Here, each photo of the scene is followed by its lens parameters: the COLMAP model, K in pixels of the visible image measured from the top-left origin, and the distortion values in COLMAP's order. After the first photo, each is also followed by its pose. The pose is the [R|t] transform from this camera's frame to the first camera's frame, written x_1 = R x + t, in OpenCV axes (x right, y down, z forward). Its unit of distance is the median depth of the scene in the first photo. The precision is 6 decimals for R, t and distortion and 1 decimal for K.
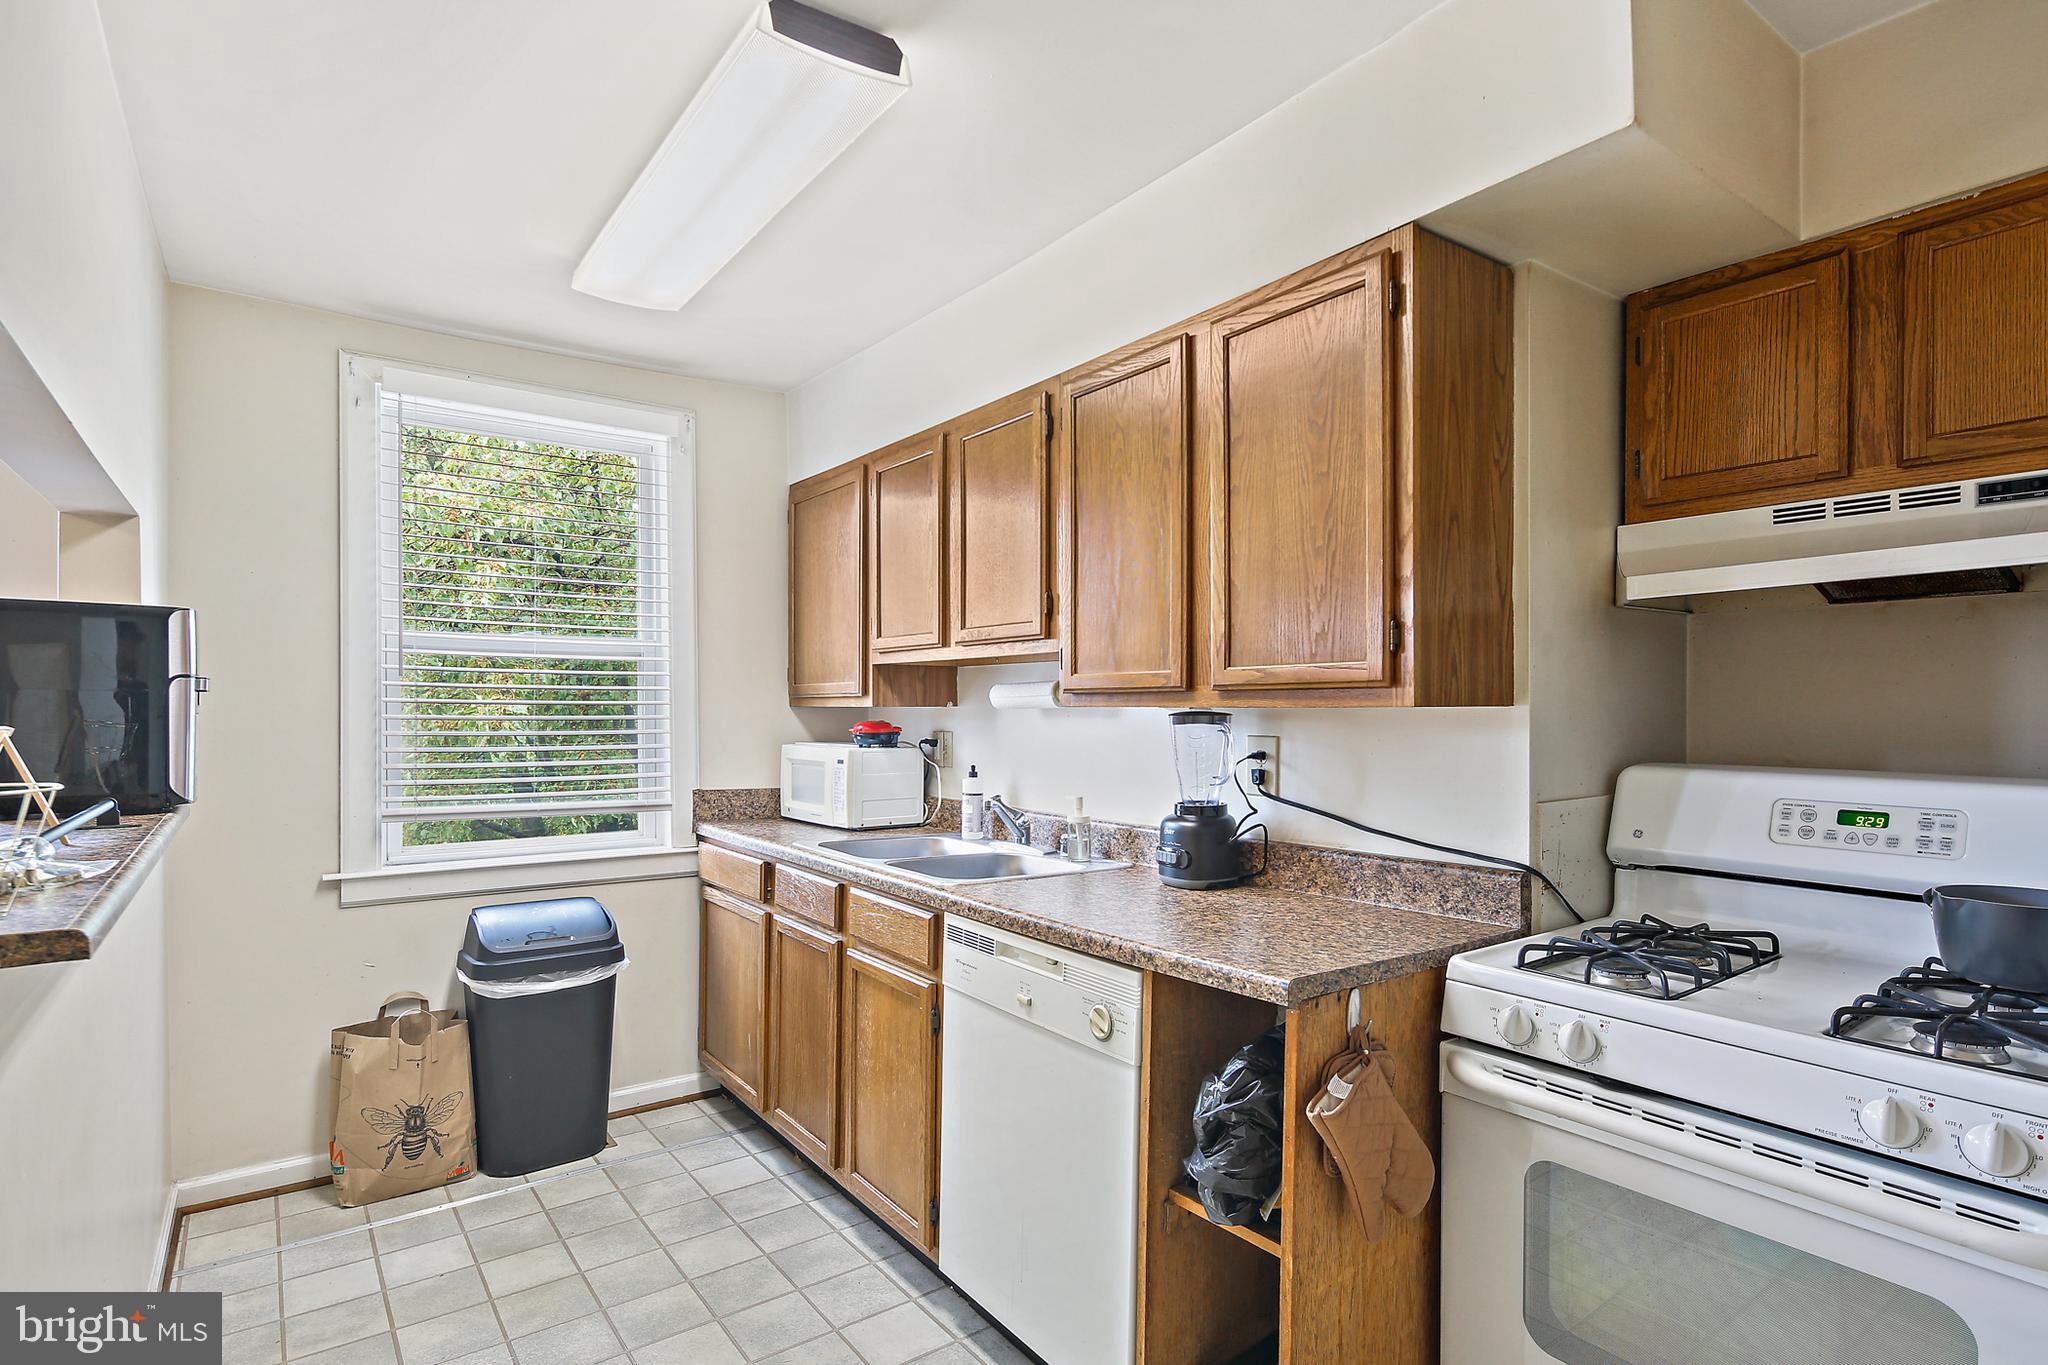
lens RADIAL K [[1021.5, 0, 1024.9], [0, 1021.5, 713.3], [0, 0, 1]] dist [0.002316, -0.002012]
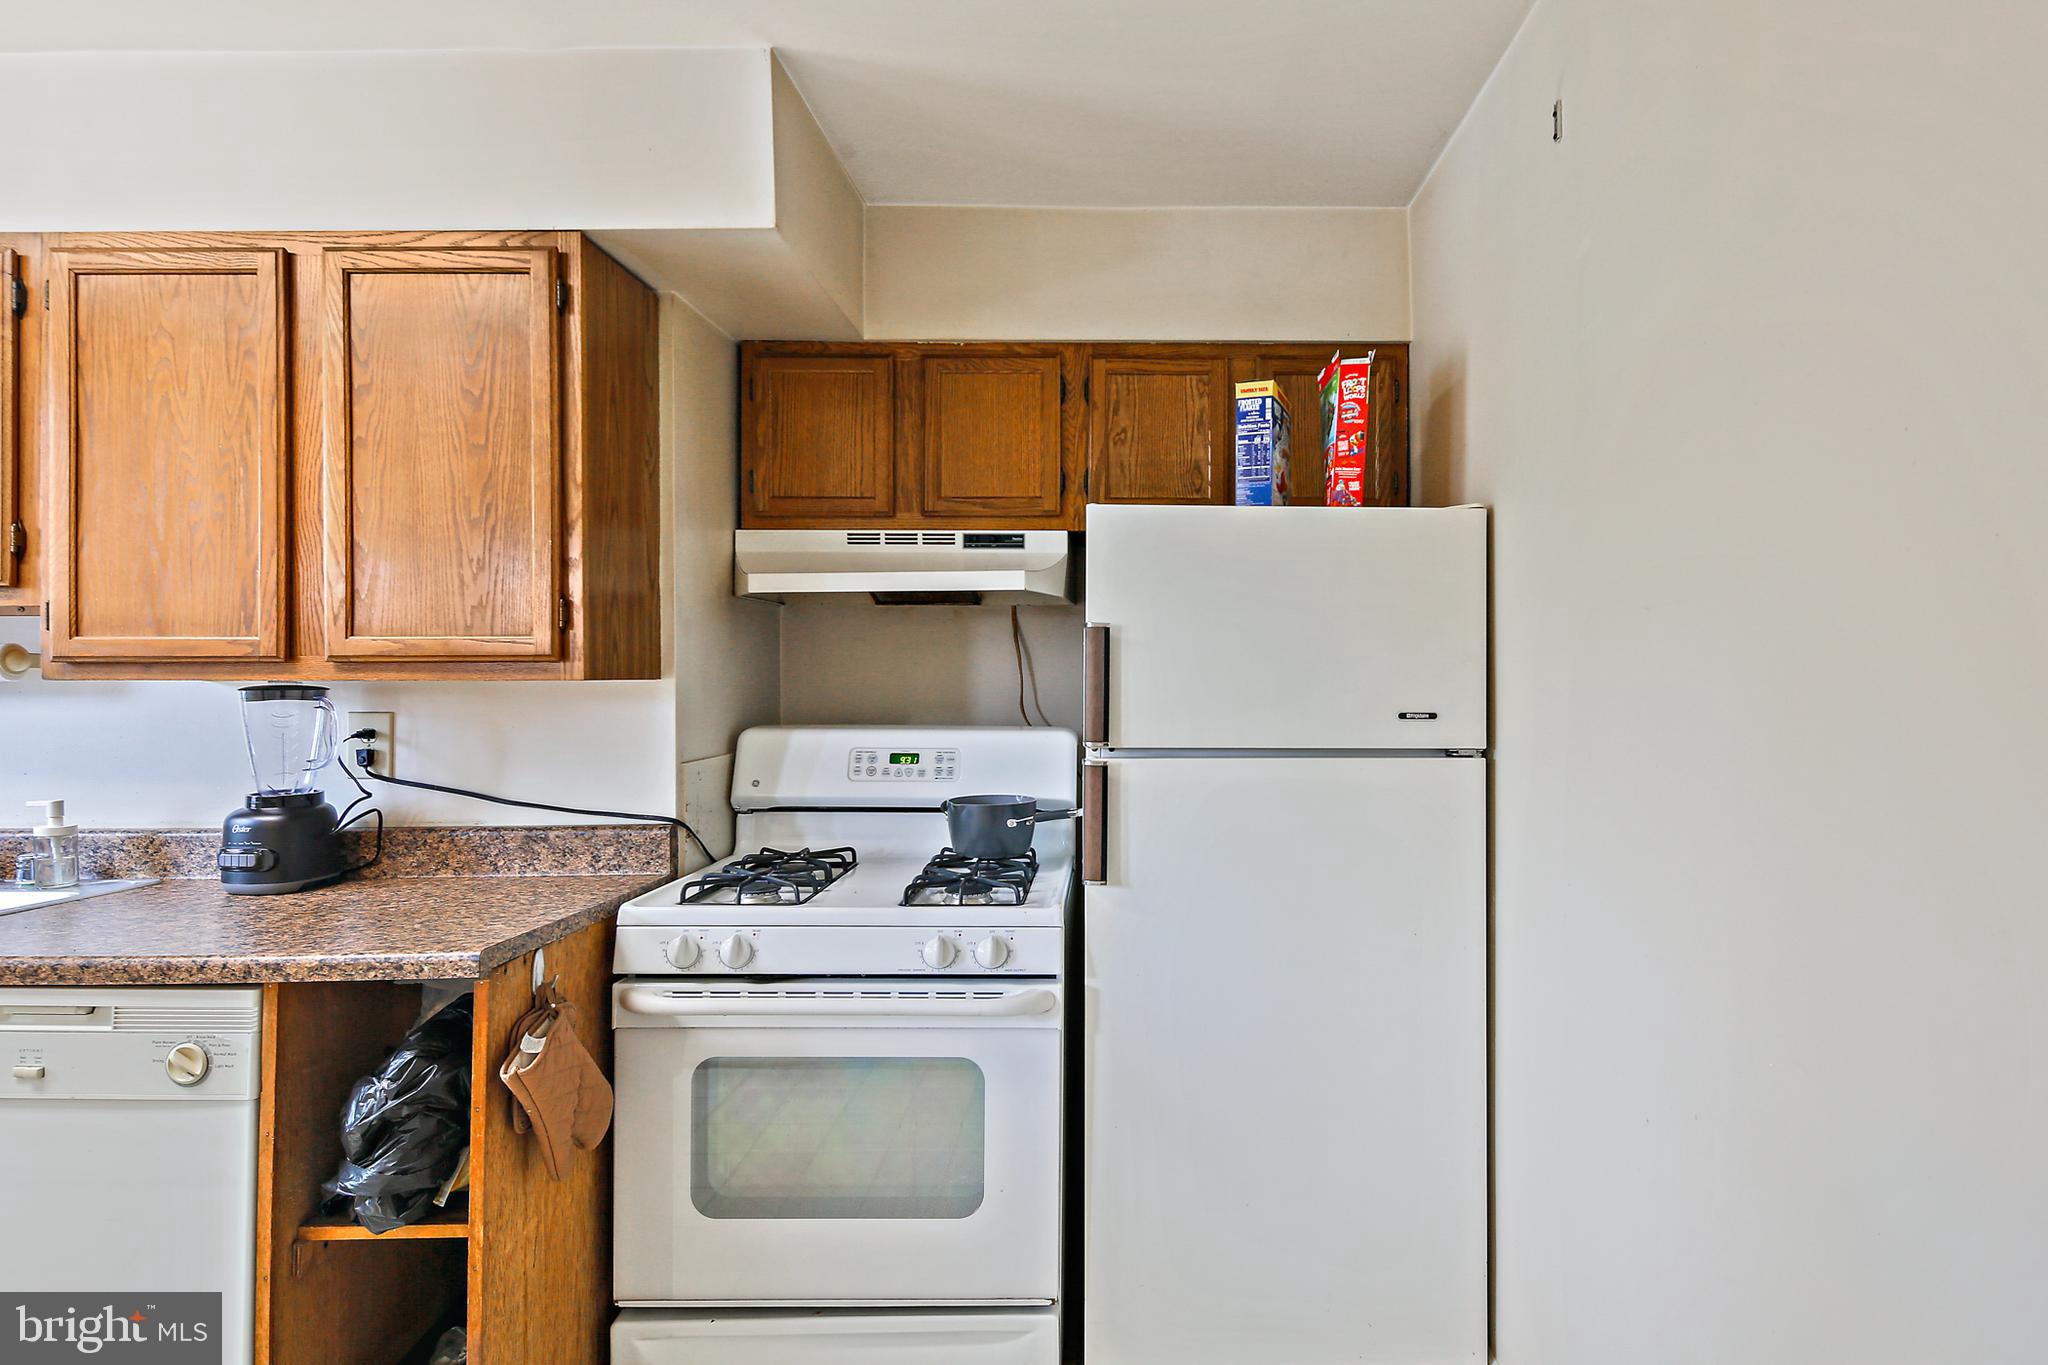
lens RADIAL K [[1014.5, 0, 1014.1], [0, 1014.5, 679.8], [0, 0, 1]] dist [0.002549, -0.001877]
pose [[0.671374, -0.000479, 0.741118, -0.099838], [0.005053, 0.999980, -0.003931, -0.000255], [-0.741101, 0.006384, 0.671363, -0.051198]]
